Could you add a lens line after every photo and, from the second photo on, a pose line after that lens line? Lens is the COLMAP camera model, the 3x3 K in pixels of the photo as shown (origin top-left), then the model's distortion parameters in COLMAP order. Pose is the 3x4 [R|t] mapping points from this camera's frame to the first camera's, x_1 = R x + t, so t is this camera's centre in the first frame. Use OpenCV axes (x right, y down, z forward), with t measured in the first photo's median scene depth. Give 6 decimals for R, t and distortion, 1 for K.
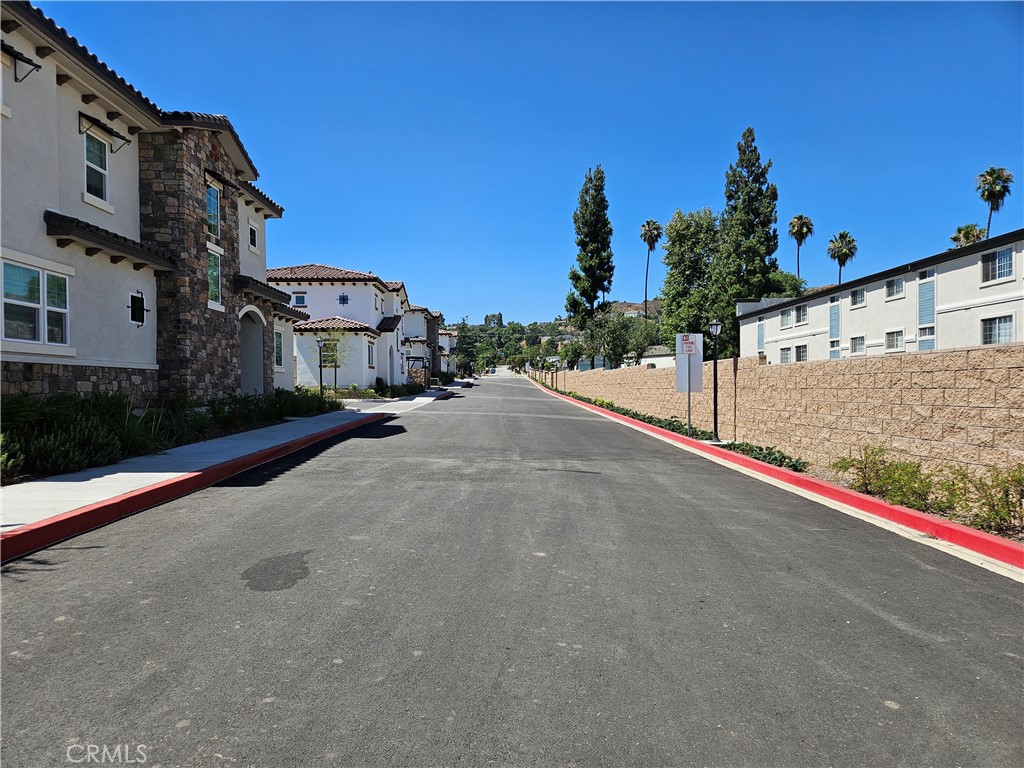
lens RADIAL K [[683.2, 0, 513.7], [0, 683.2, 395.0], [0, 0, 1]] dist [0.054617, -0.043967]
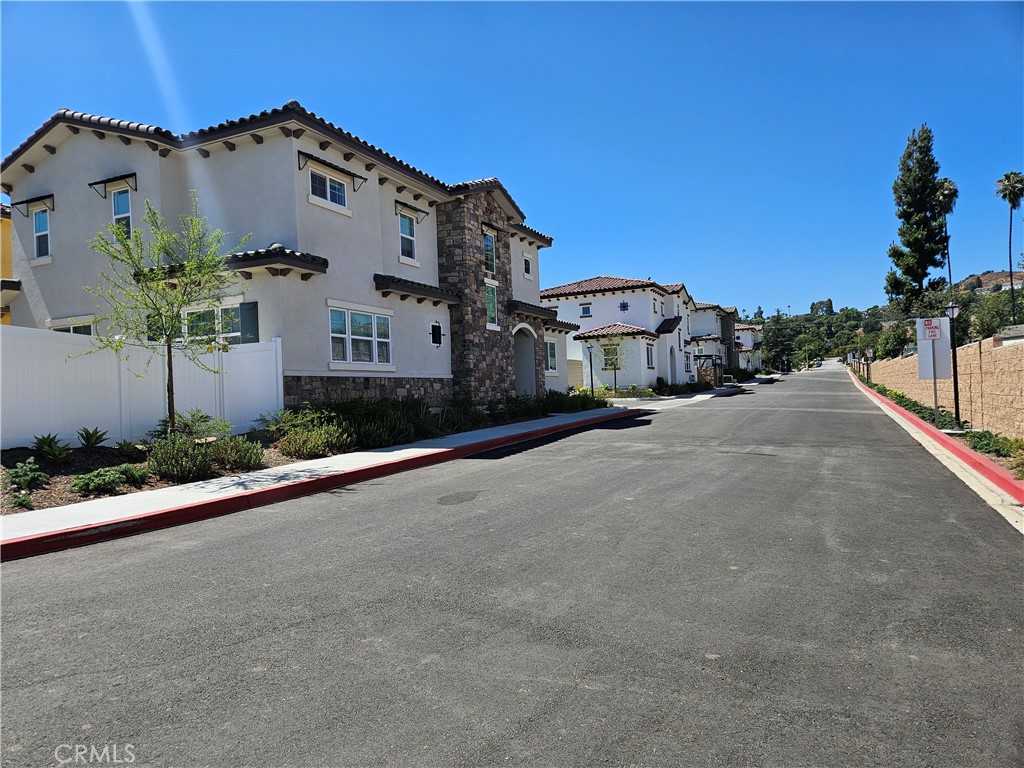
lens RADIAL K [[683.2, 0, 506.5], [0, 683.2, 387.5], [0, 0, 1]] dist [0.054617, -0.043967]
pose [[0.895771, -0.034208, -0.443198, 0.130308], [0.029046, 0.999408, -0.018432, 0.006689], [0.443567, 0.003638, 0.896234, -0.110010]]
